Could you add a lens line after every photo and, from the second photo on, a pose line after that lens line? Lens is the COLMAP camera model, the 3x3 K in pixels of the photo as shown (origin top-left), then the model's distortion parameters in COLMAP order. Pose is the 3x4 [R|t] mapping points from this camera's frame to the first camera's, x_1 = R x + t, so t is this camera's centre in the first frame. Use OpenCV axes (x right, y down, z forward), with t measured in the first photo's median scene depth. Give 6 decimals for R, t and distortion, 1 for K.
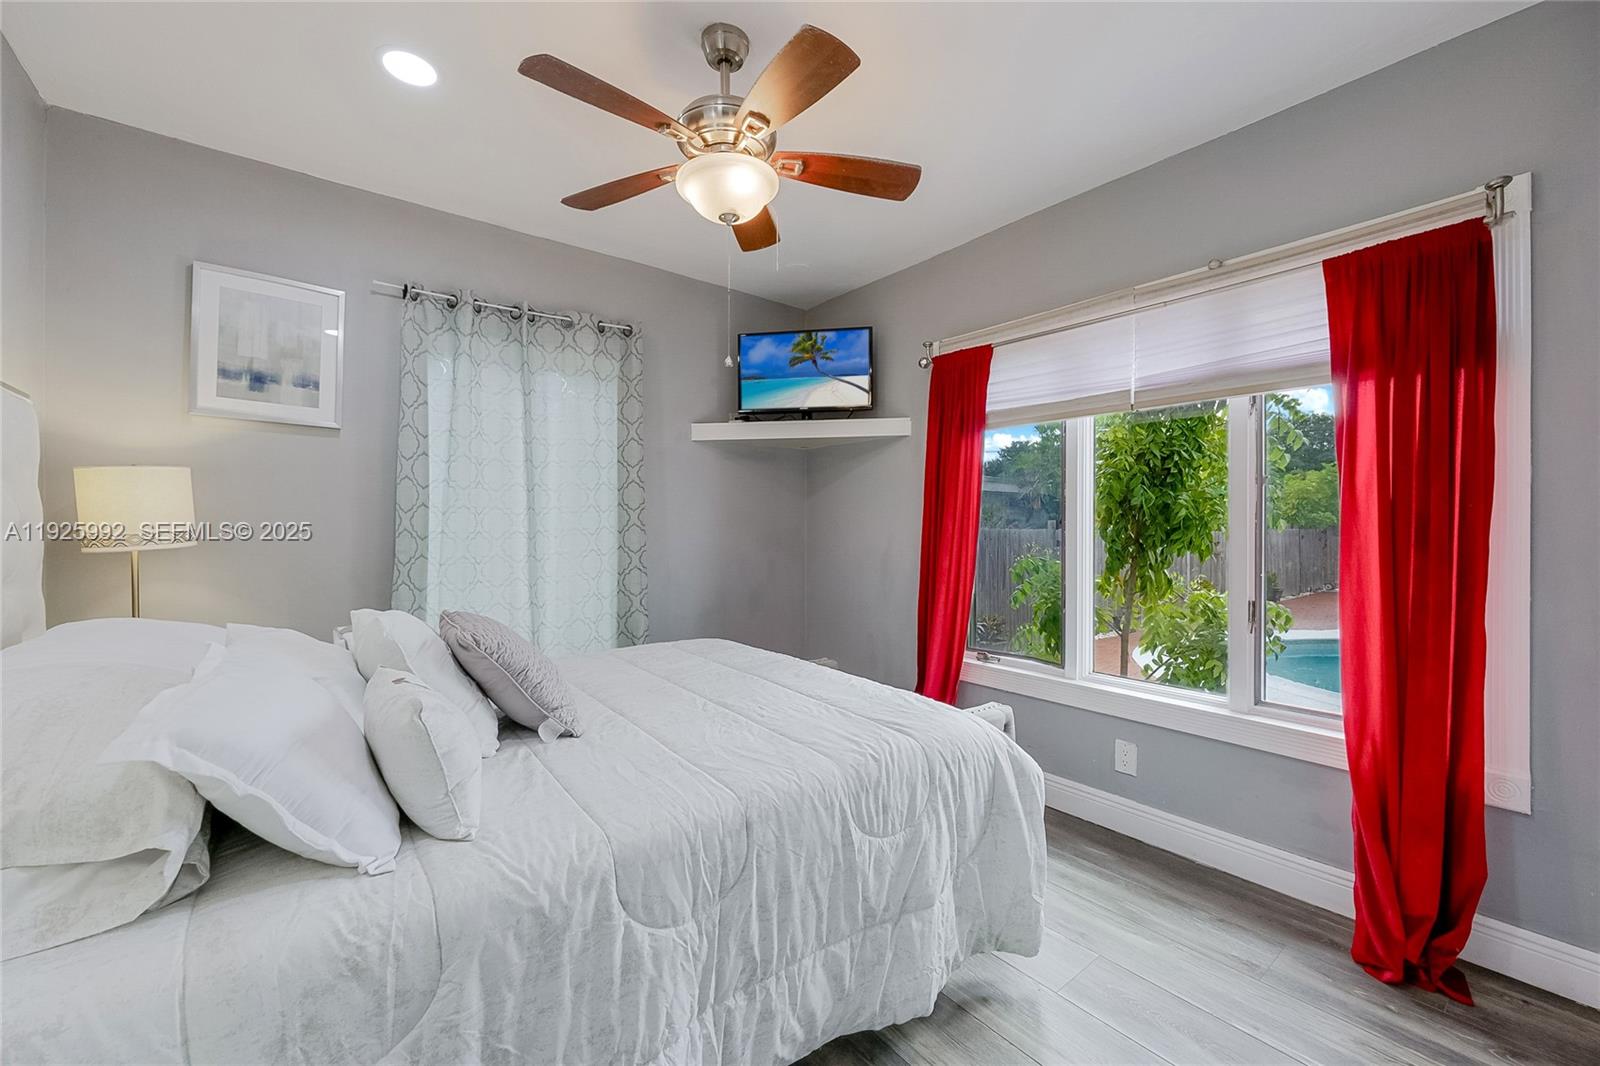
lens RADIAL K [[632.6, 0, 800.0], [0, 632.6, 533.0], [0, 0, 1]] dist [-0.001690, 0.000065]
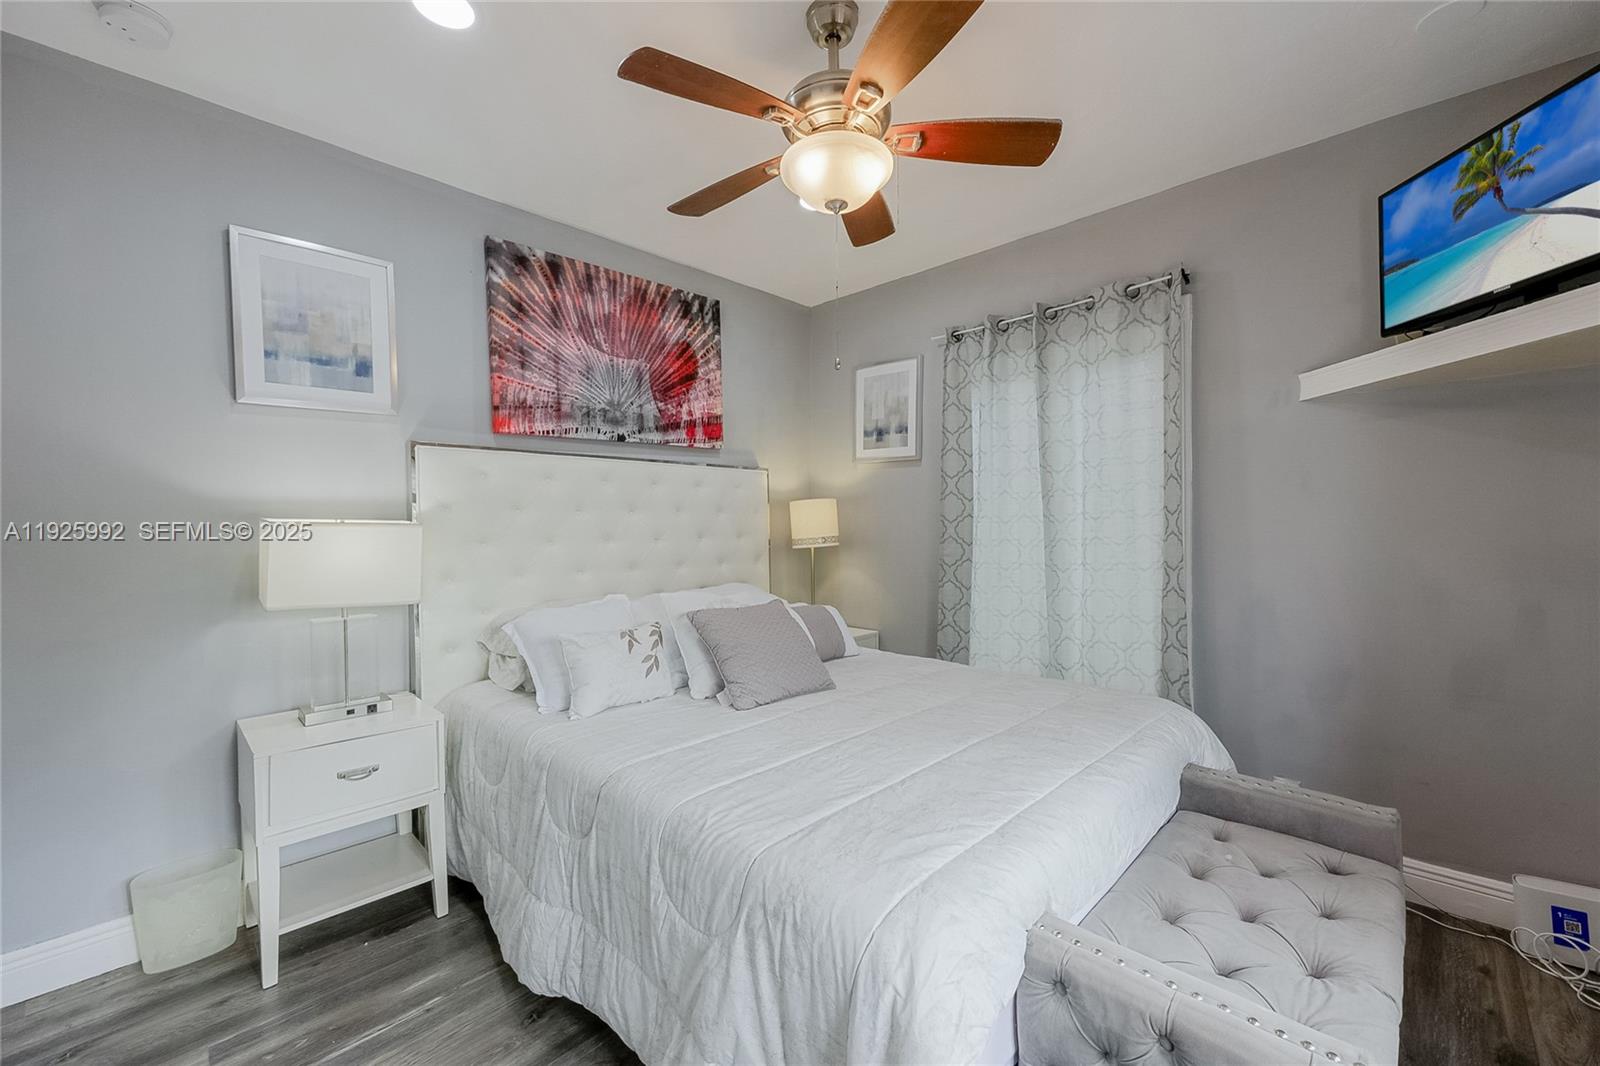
lens RADIAL K [[652.5, 0, 806.9], [0, 652.5, 522.2], [0, 0, 1]] dist [0.107383, -0.051132]
pose [[0.149130, 0.008102, -0.988784, 0.598880], [0.005667, 0.999943, 0.009048, -0.046414], [0.988801, -0.006953, 0.149076, 0.561901]]
